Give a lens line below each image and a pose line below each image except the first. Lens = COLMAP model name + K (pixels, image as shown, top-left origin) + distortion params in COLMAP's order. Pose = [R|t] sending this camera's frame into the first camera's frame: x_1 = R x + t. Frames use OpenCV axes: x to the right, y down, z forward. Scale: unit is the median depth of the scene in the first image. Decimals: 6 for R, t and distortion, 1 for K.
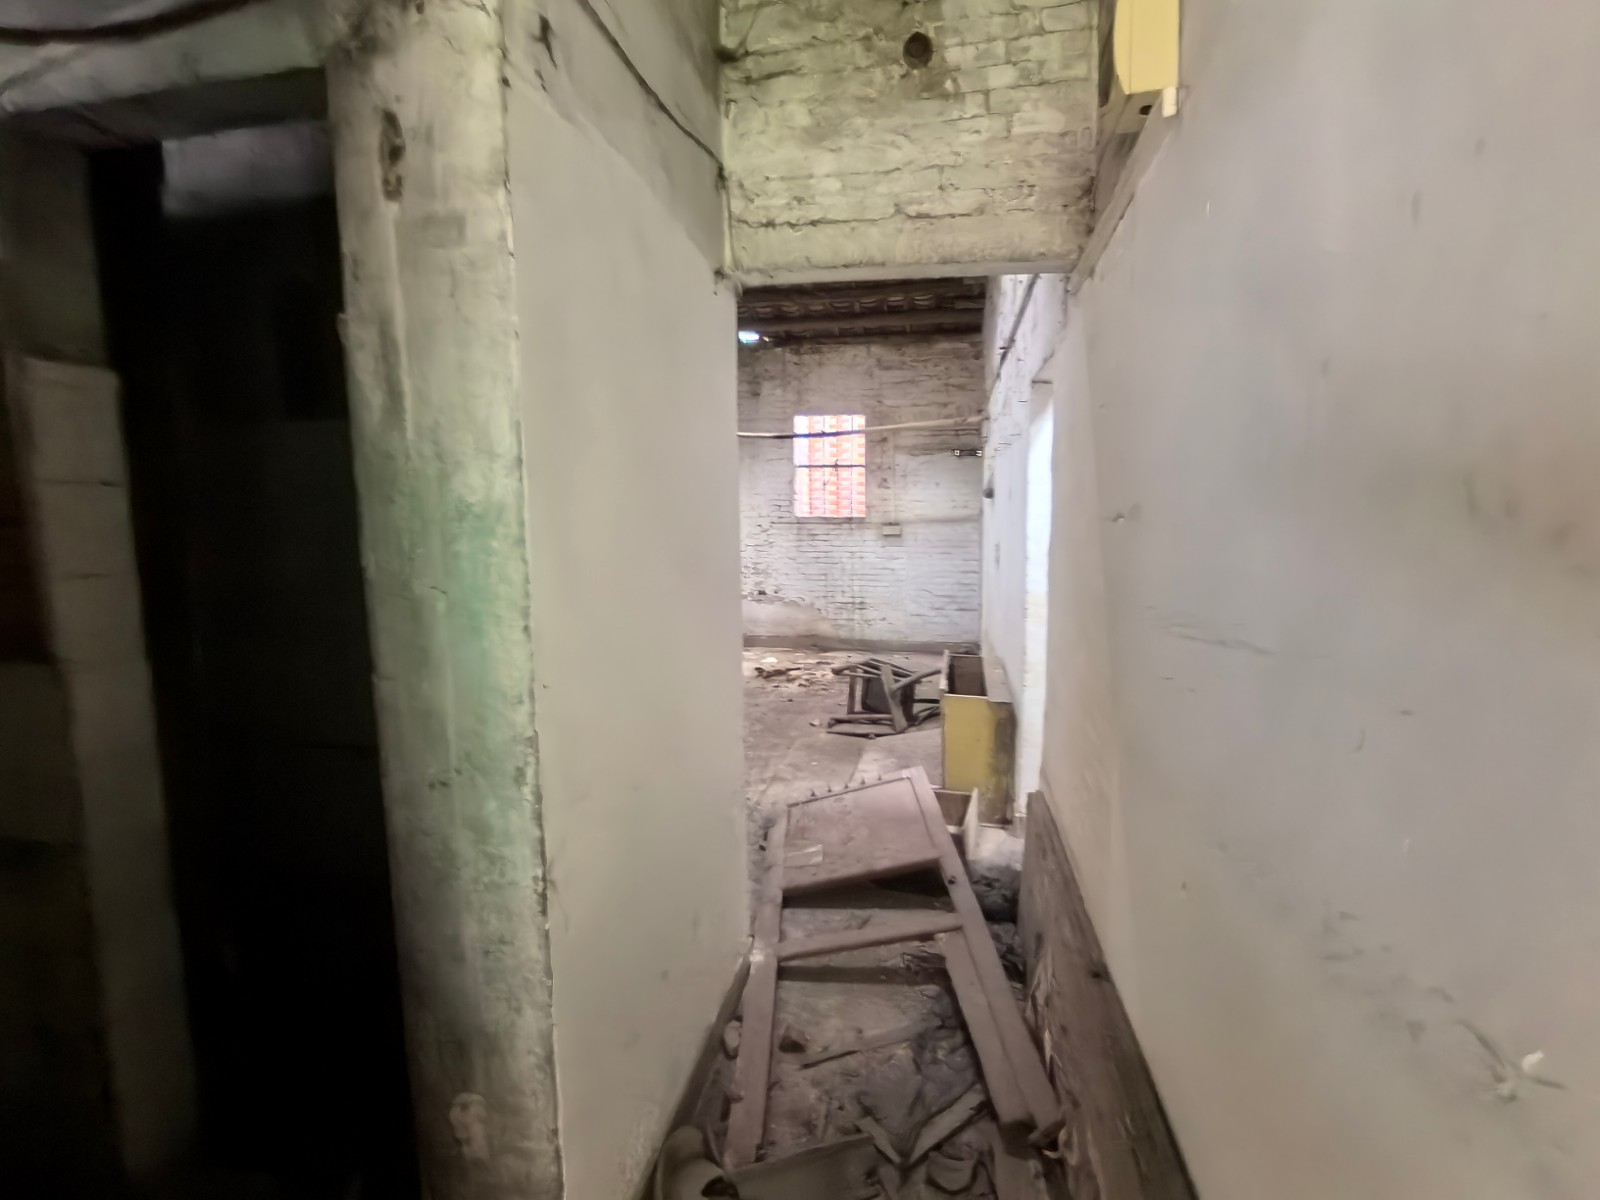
lens RADIAL K [[756.7, 0, 804.5], [0, 756.7, 604.1], [0, 0, 1]] dist [-0.003747, -0.007600]
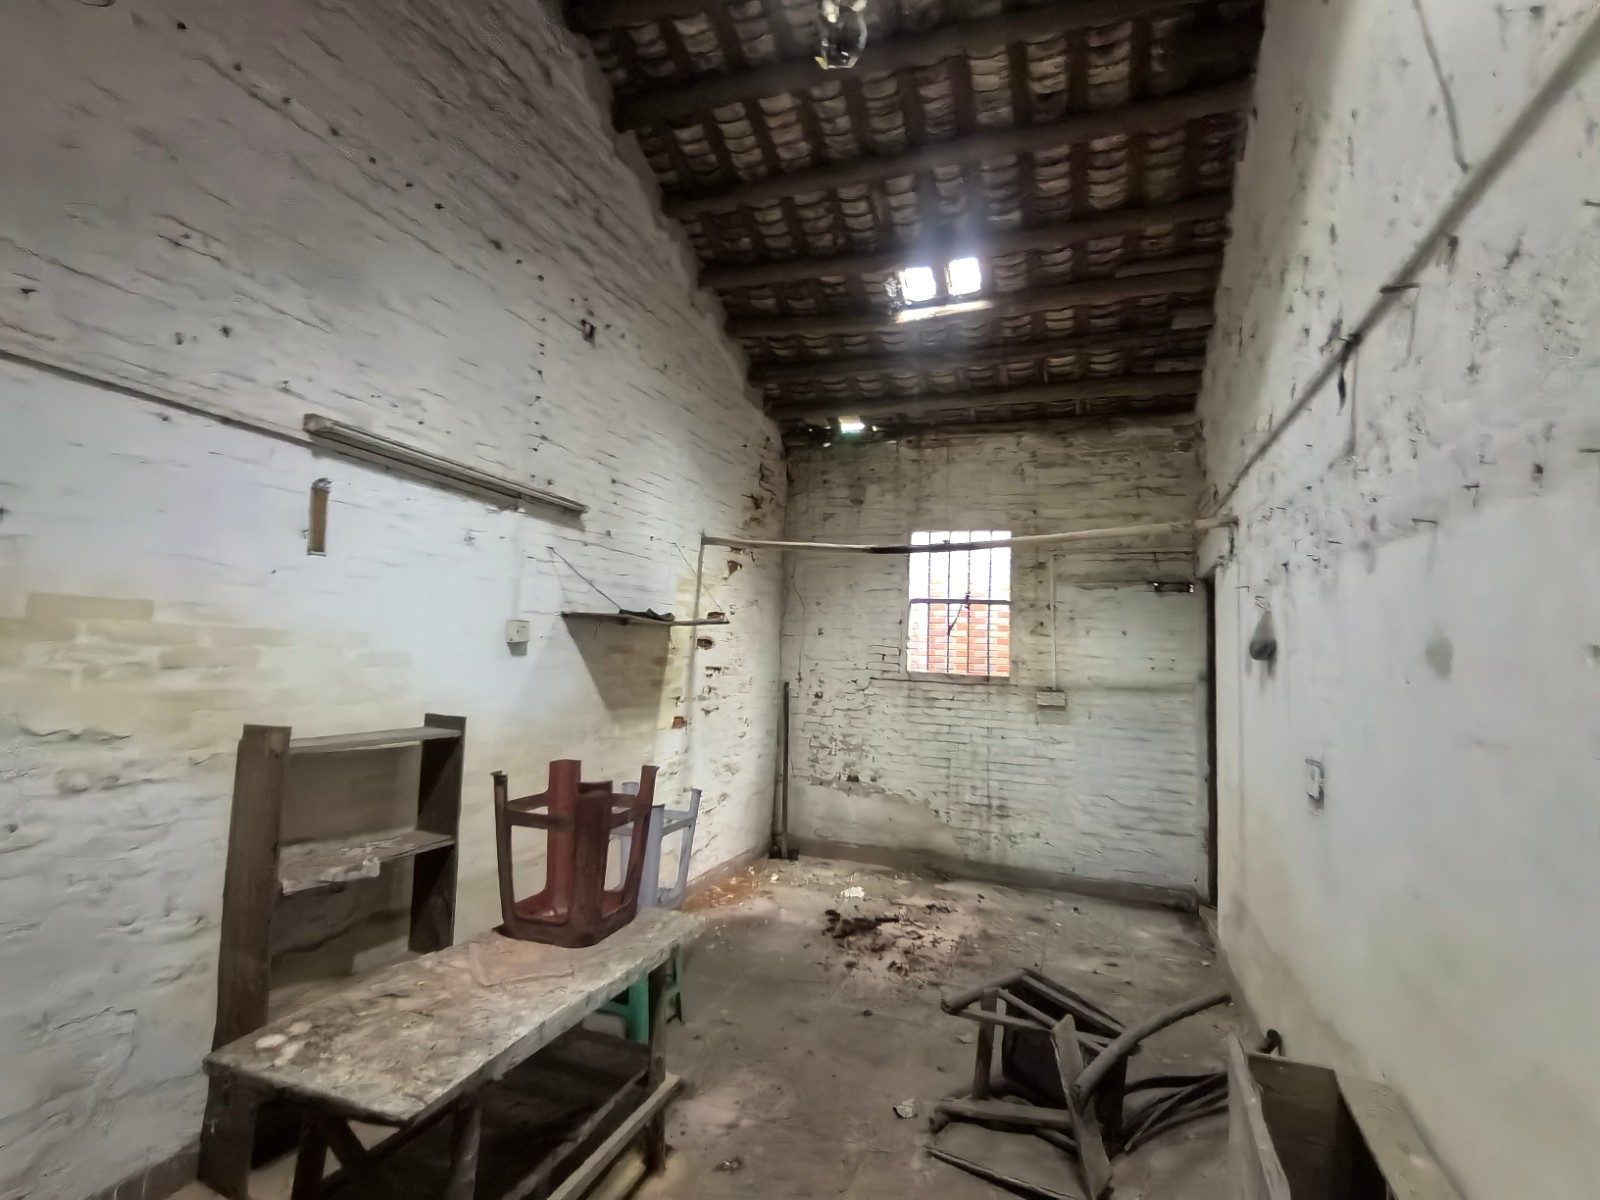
lens RADIAL K [[756.7, 0, 804.5], [0, 756.7, 604.1], [0, 0, 1]] dist [-0.003747, -0.007600]
pose [[0.983913, 0.031570, -0.175838, 0.017030], [-0.064950, 0.980123, -0.187460, -0.041213], [0.166425, 0.195865, 0.966406, 0.311684]]
